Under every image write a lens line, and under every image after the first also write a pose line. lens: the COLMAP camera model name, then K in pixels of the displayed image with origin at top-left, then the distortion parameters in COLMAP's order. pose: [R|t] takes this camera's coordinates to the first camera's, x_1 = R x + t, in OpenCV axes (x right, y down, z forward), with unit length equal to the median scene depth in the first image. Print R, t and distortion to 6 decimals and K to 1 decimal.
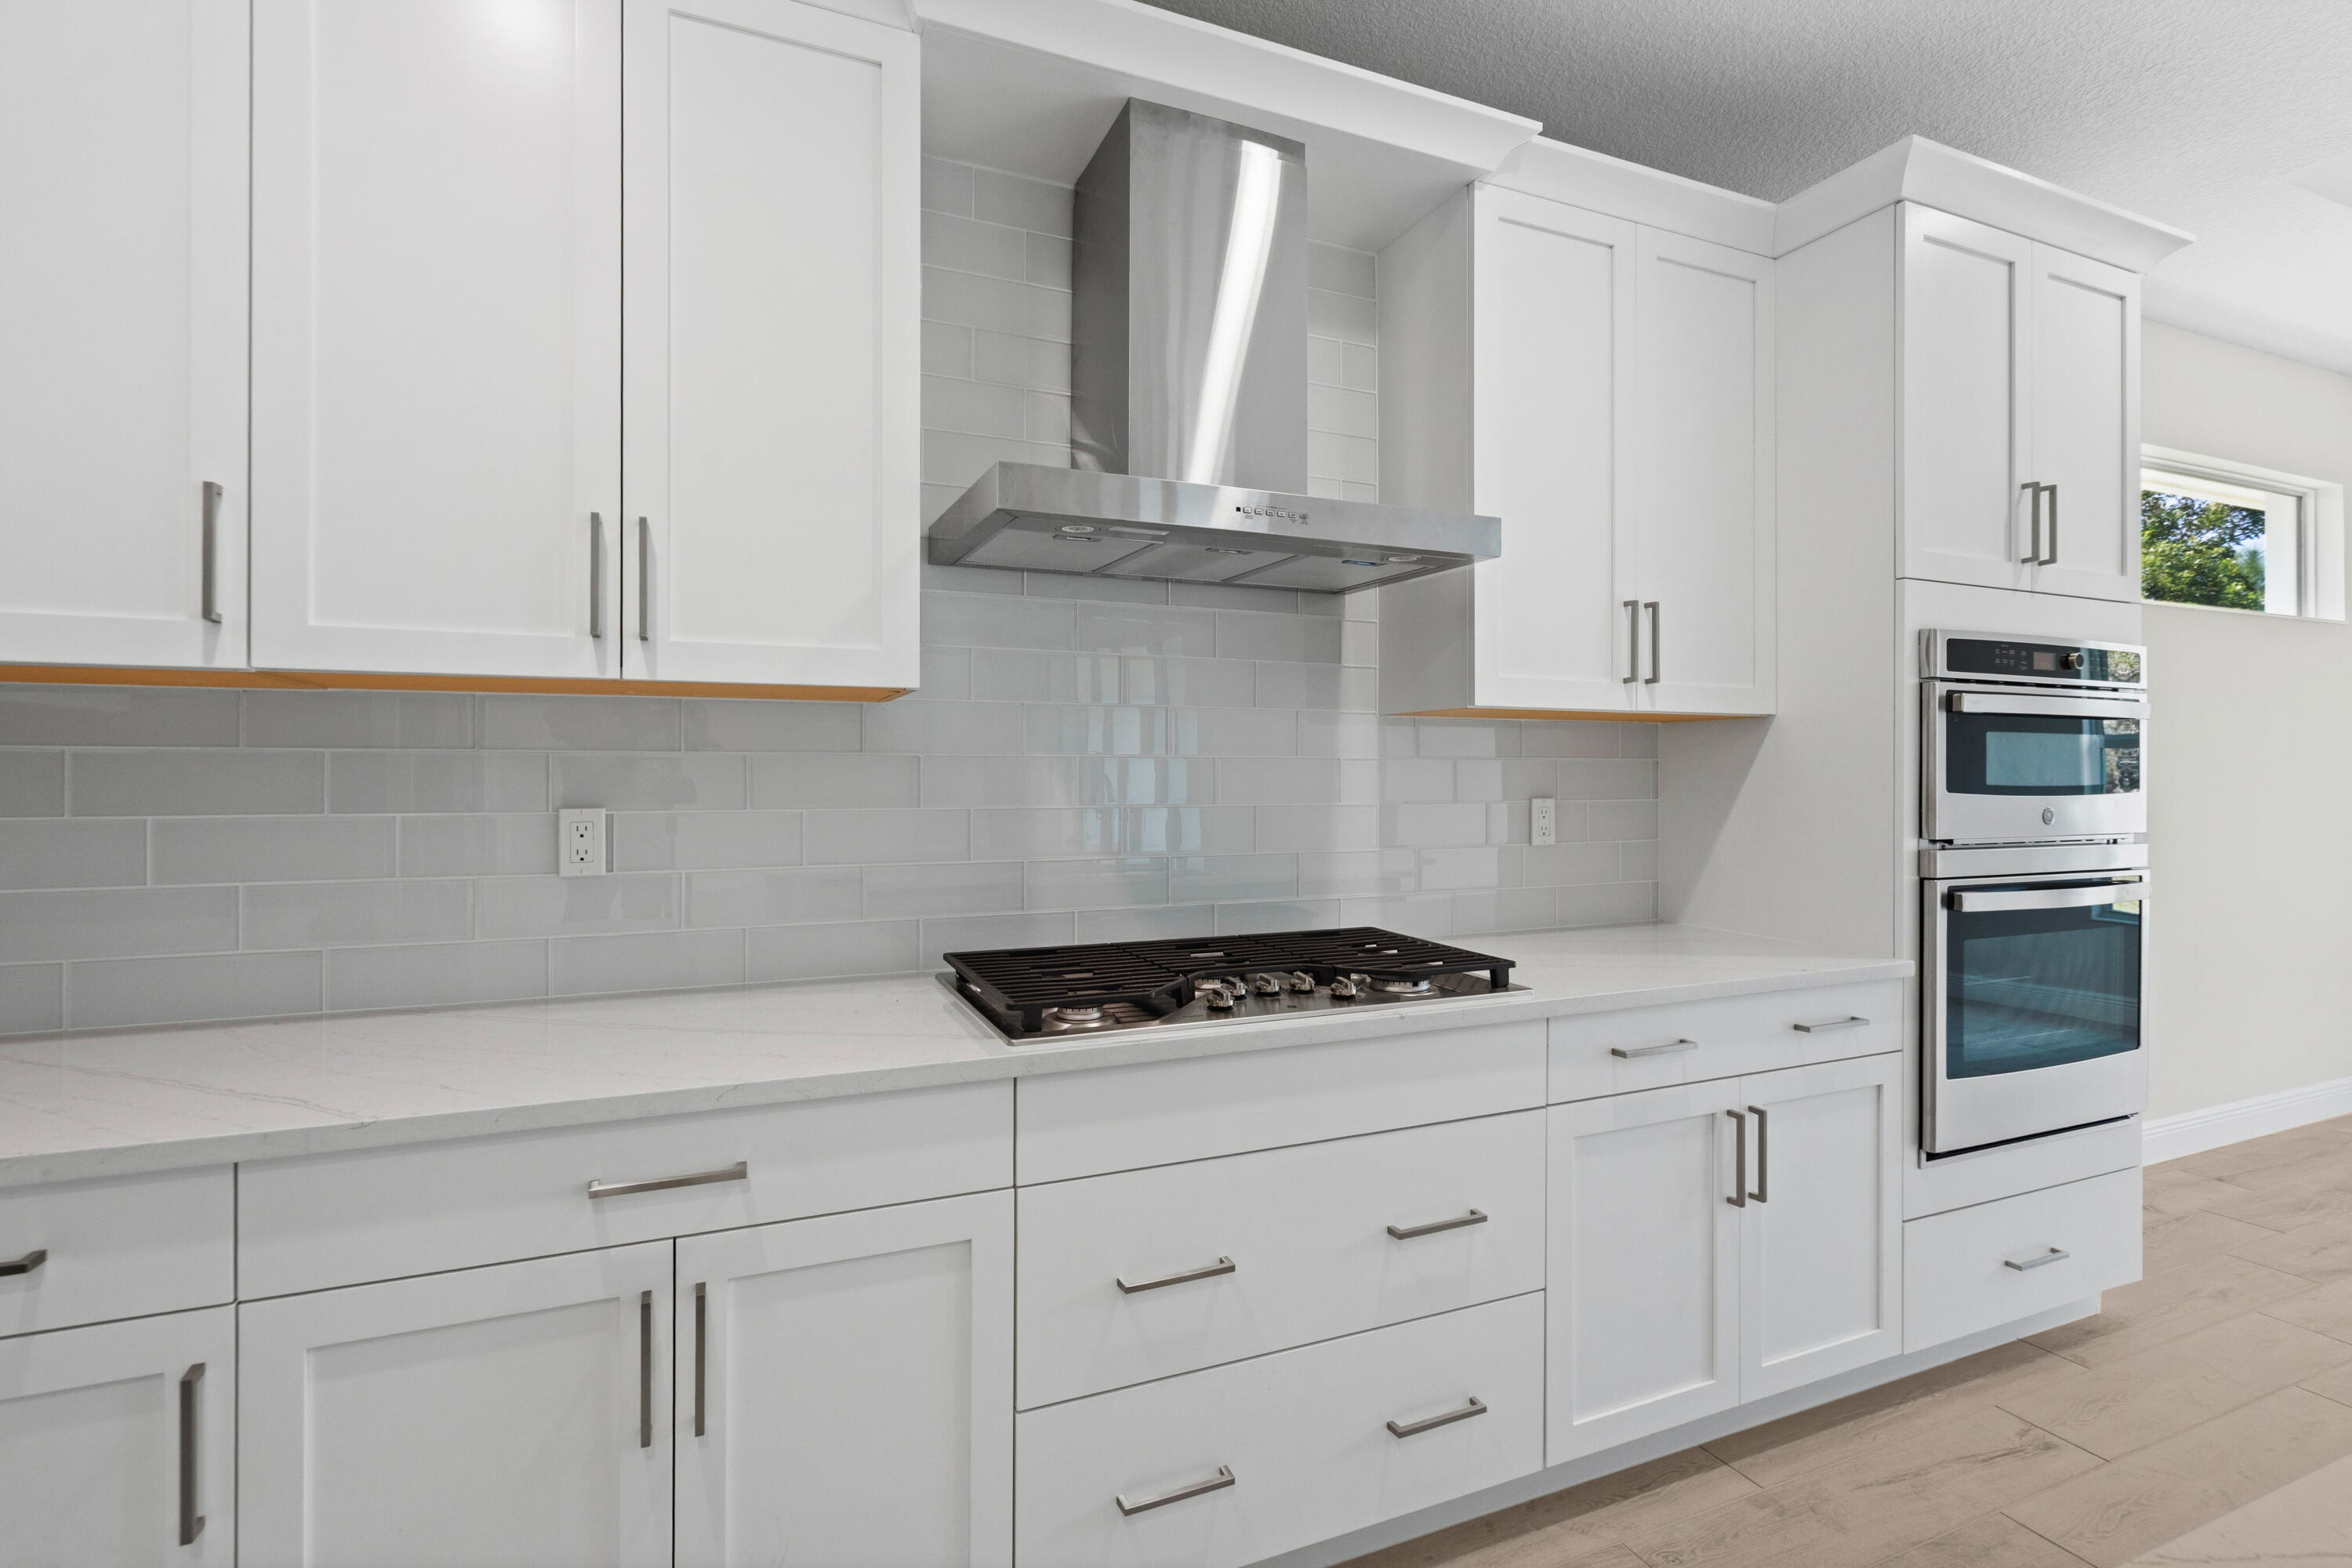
lens RADIAL K [[1090.9, 0, 1169.1], [0, 1090.9, 776.7], [0, 0, 1]] dist [-0.005624, 0.001591]
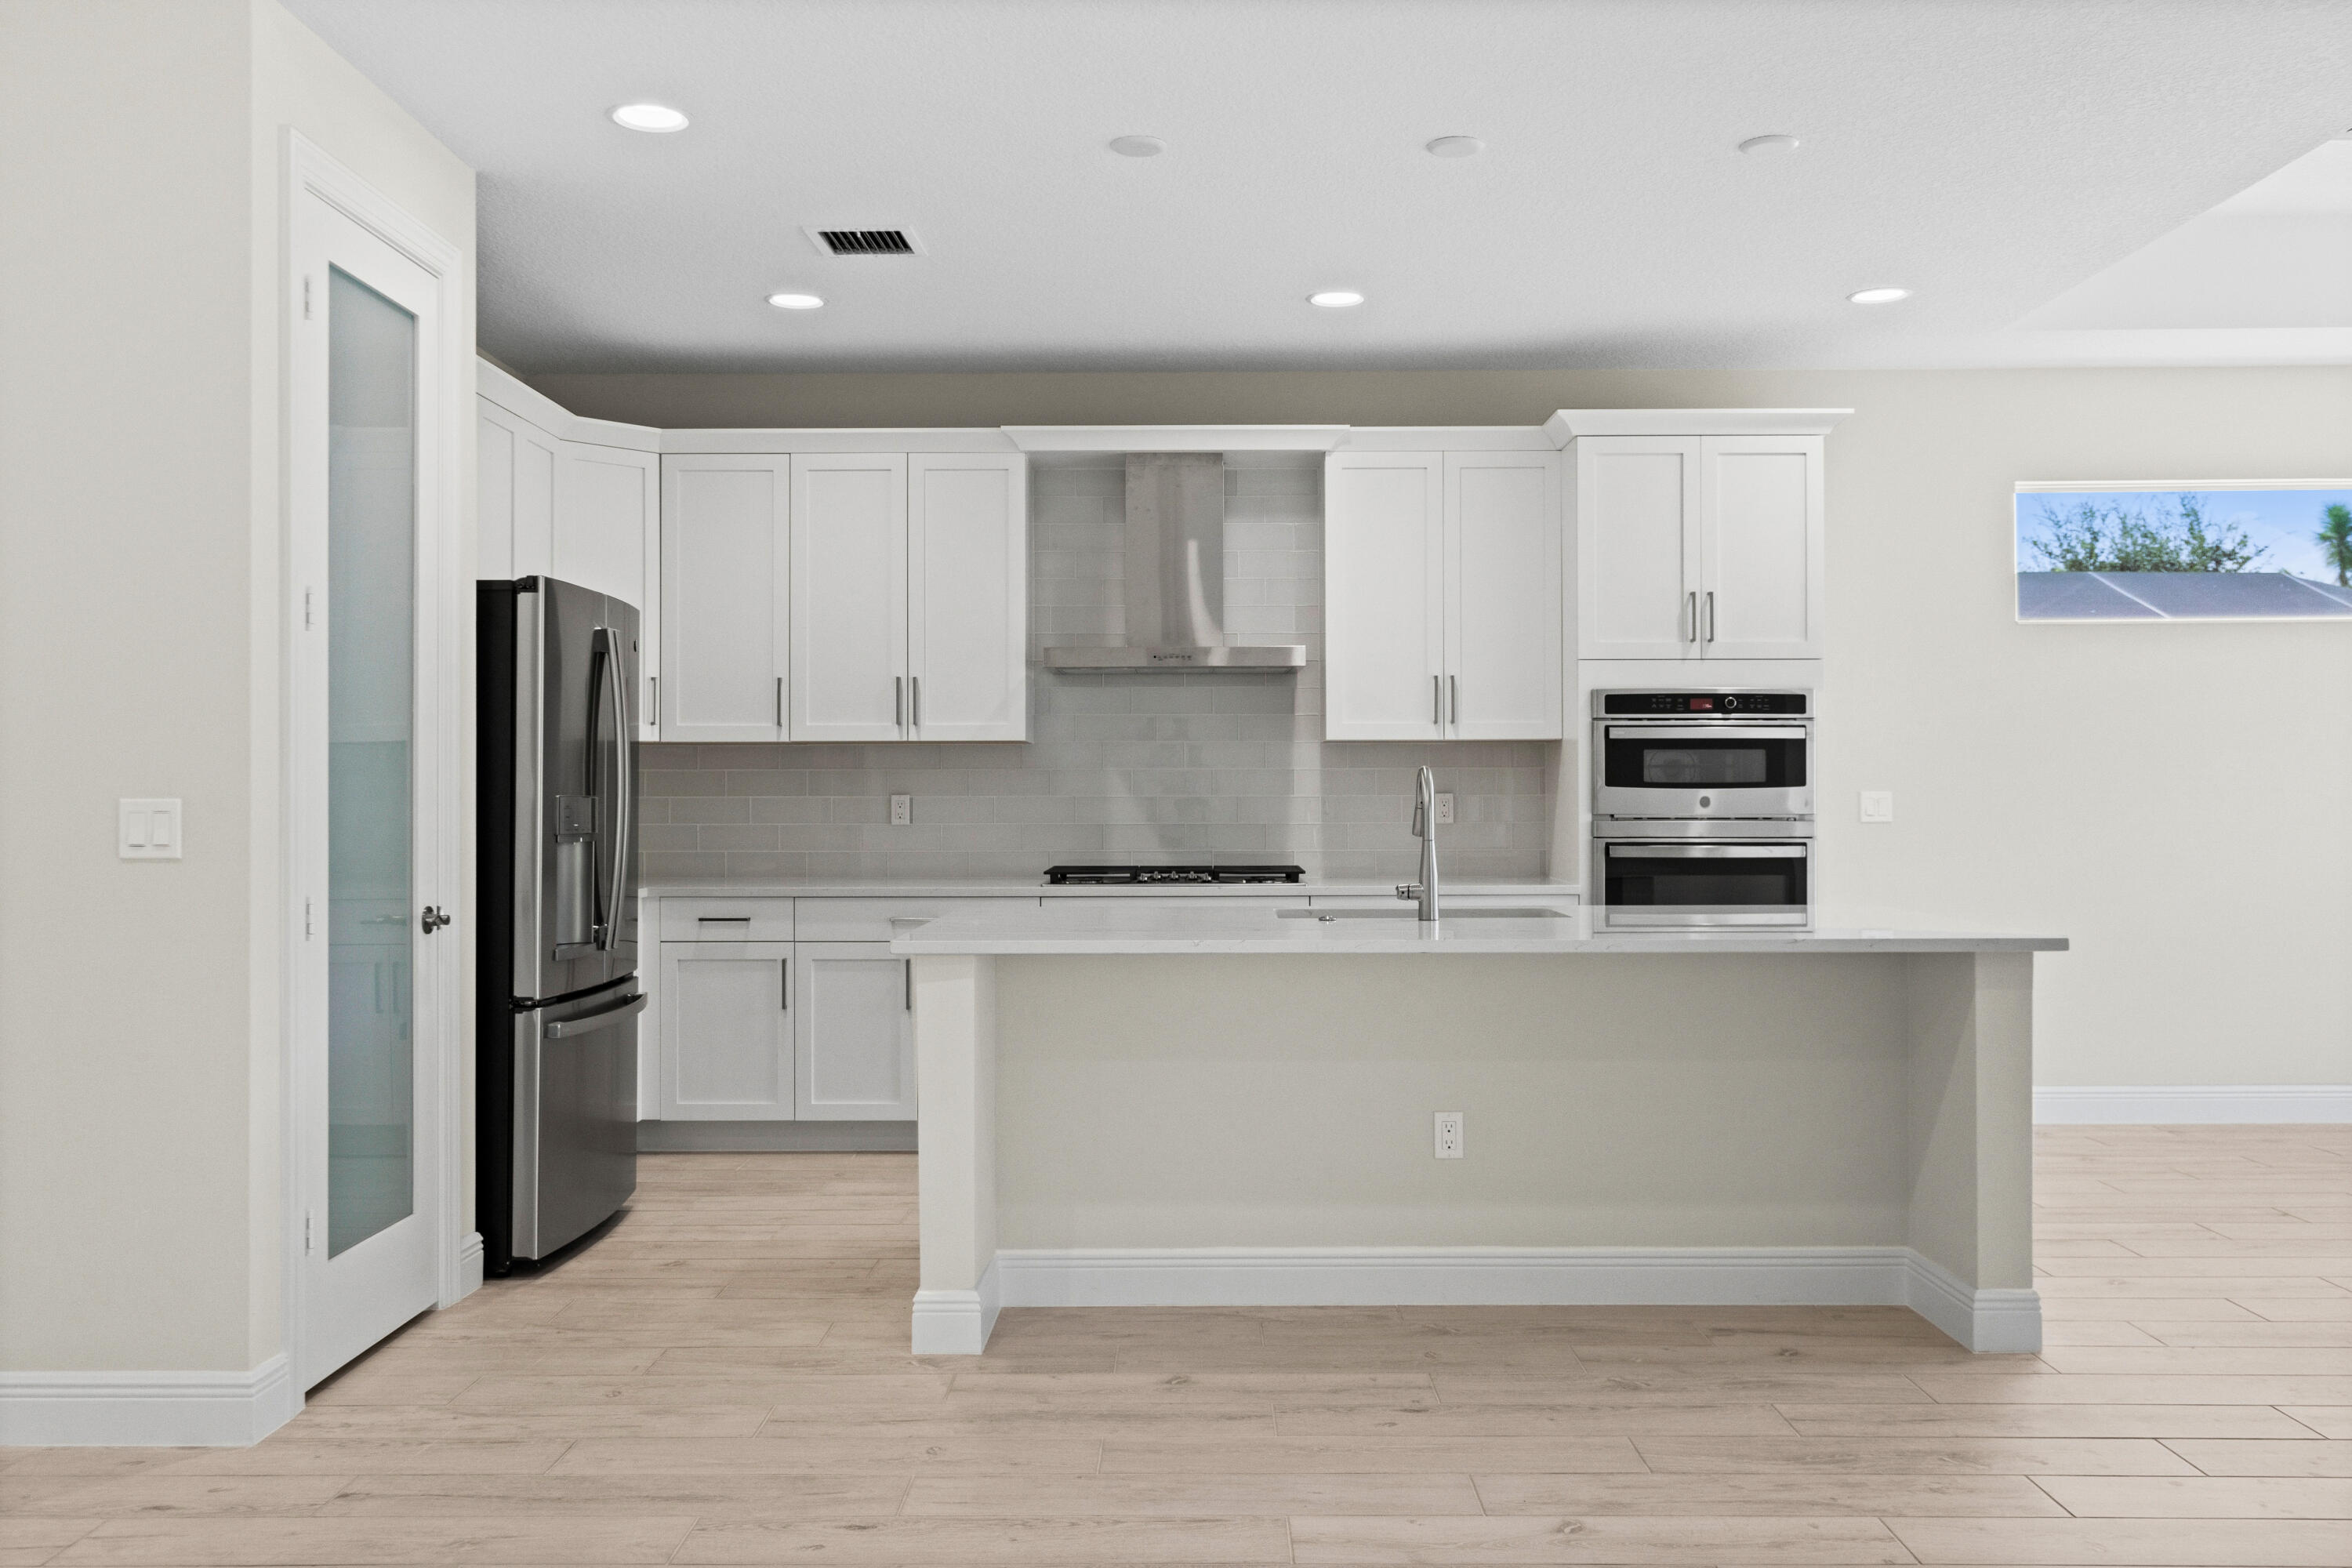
lens RADIAL K [[1945.5, 0, 1197.7], [0, 1945.5, 775.7], [0, 0, 1]] dist [-0.001153, 0.001263]
pose [[0.922536, -0.006447, -0.385857, 1.512072], [0.002513, 0.999940, -0.010700, 0.033952], [0.385903, 0.008901, 0.922497, -2.361657]]
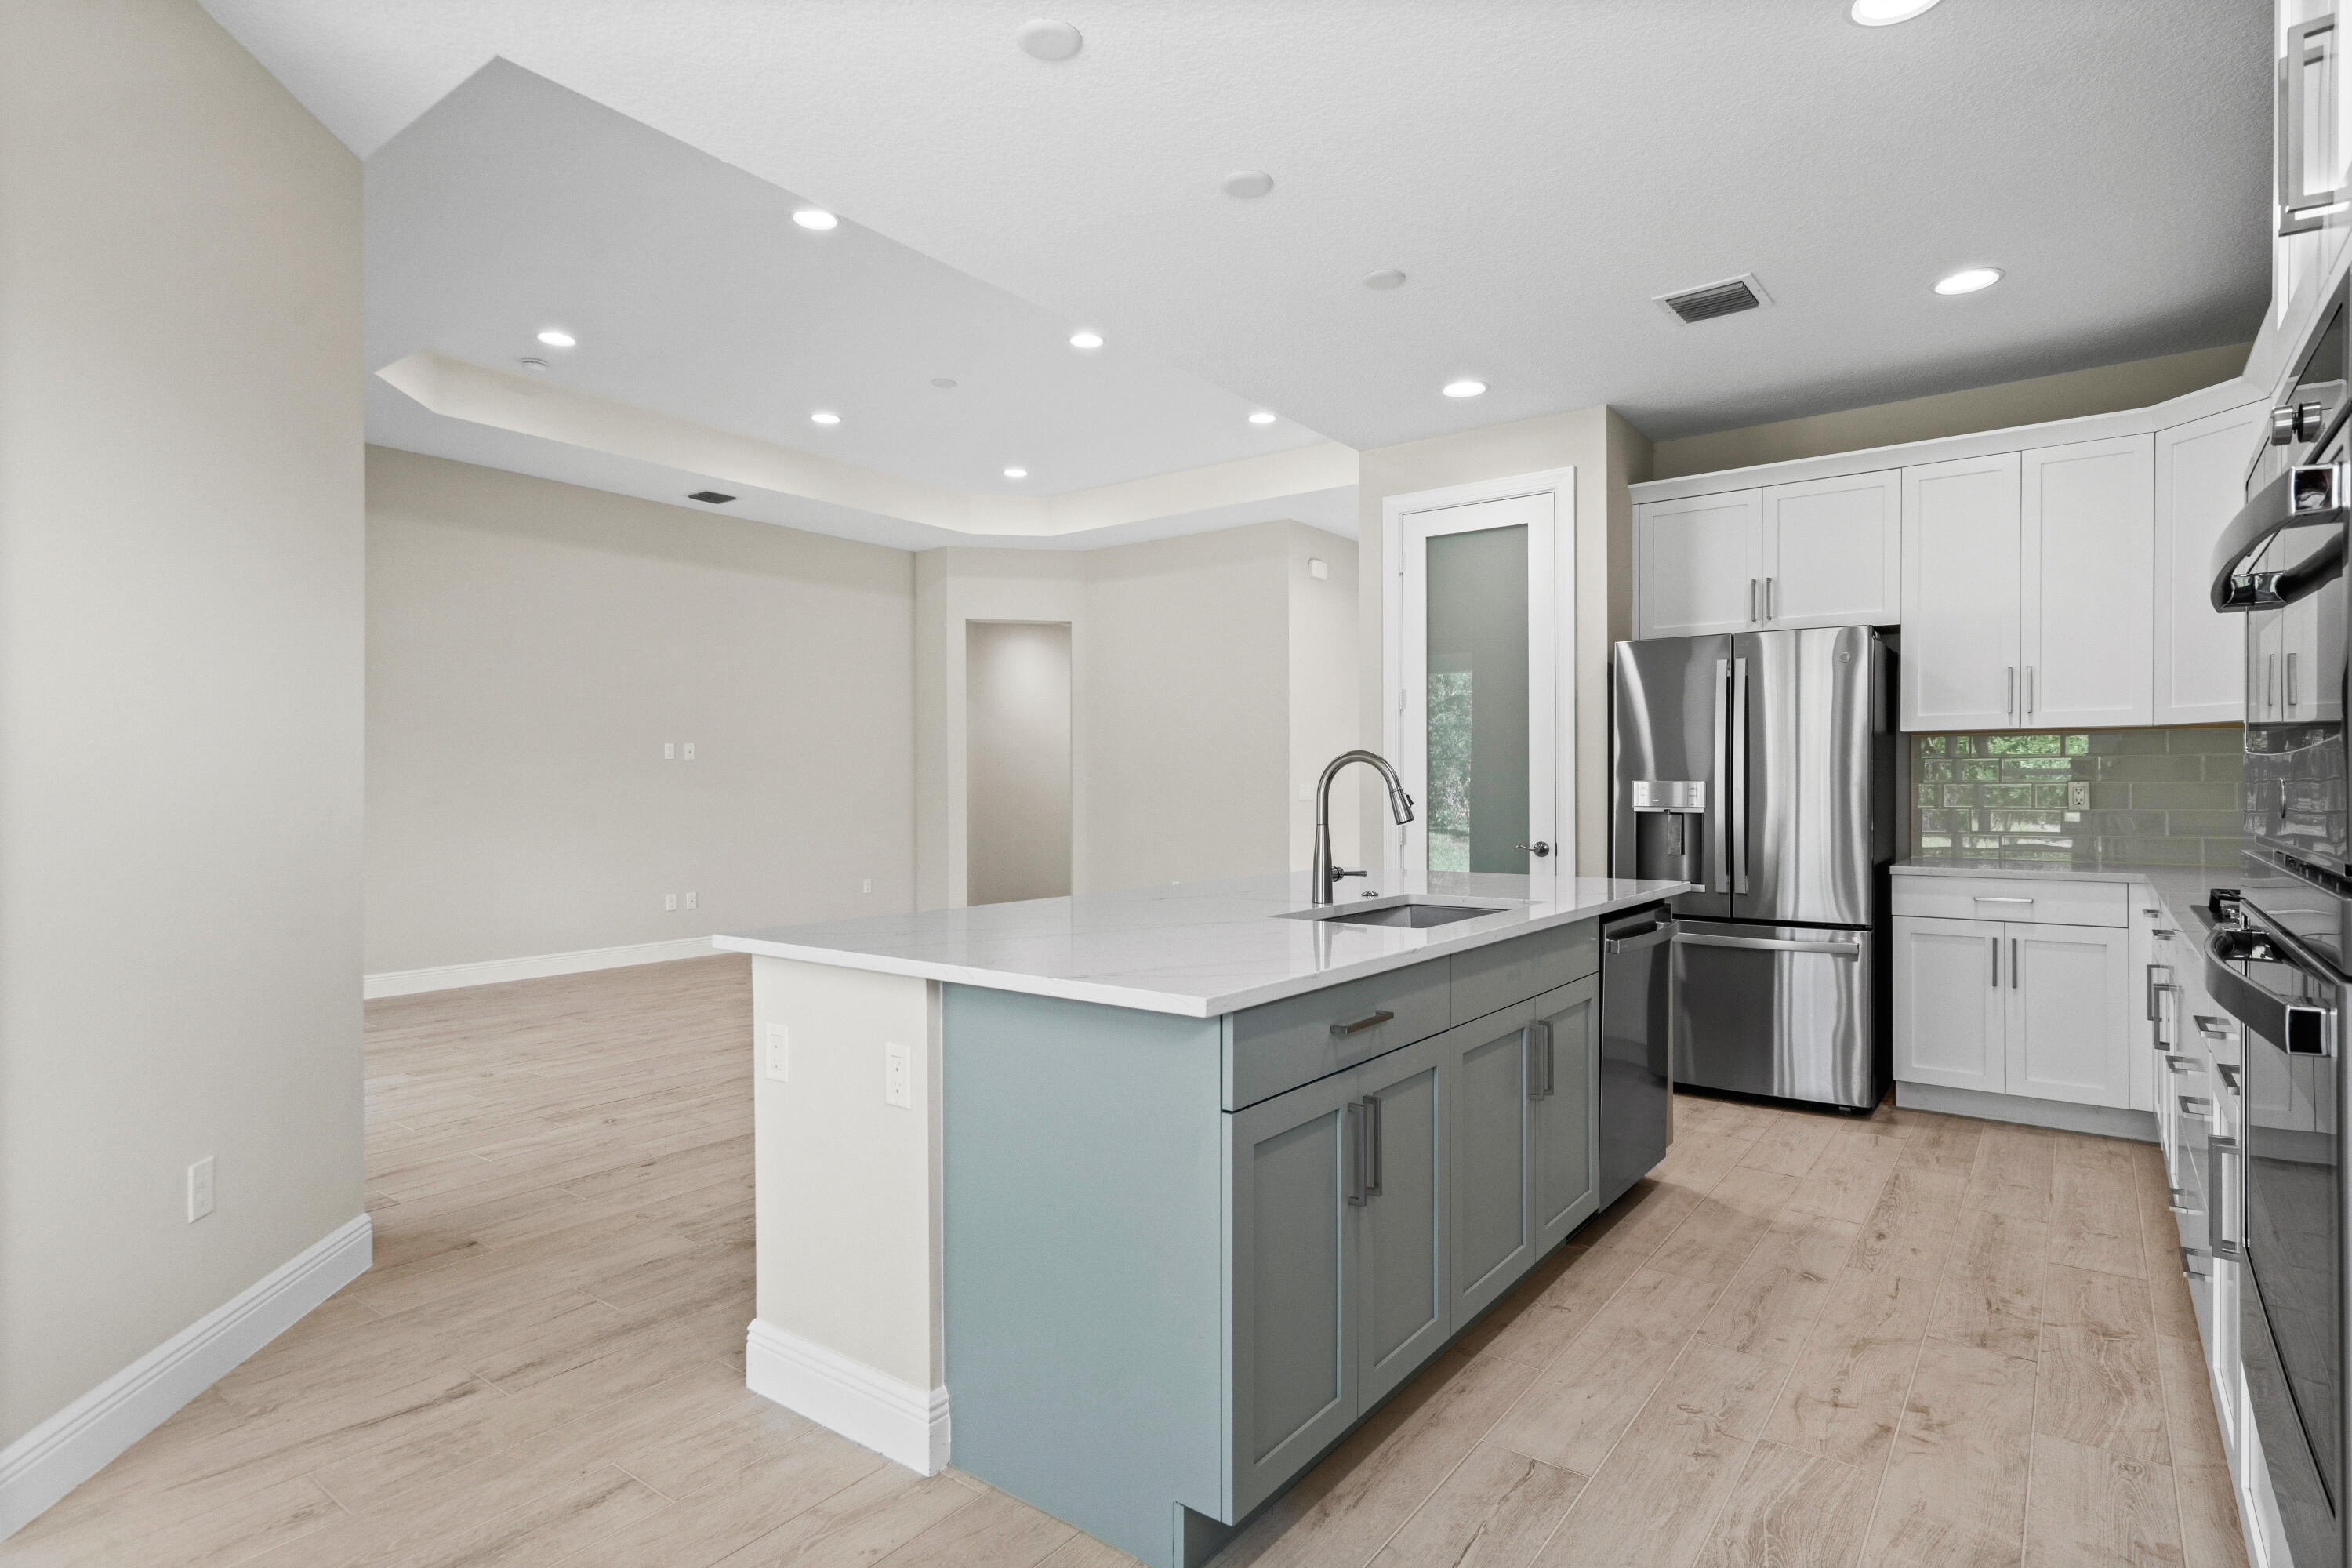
lens RADIAL K [[1220.7, 0, 1171.8], [0, 1220.7, 790.8], [0, 0, 1]] dist [0.003195, 0.000403]
pose [[-0.867791, 0.003351, -0.496919, 1.797952], [0.000891, 0.999986, 0.005186, 0.037034], [0.496929, 0.004057, -0.867782, 1.509648]]
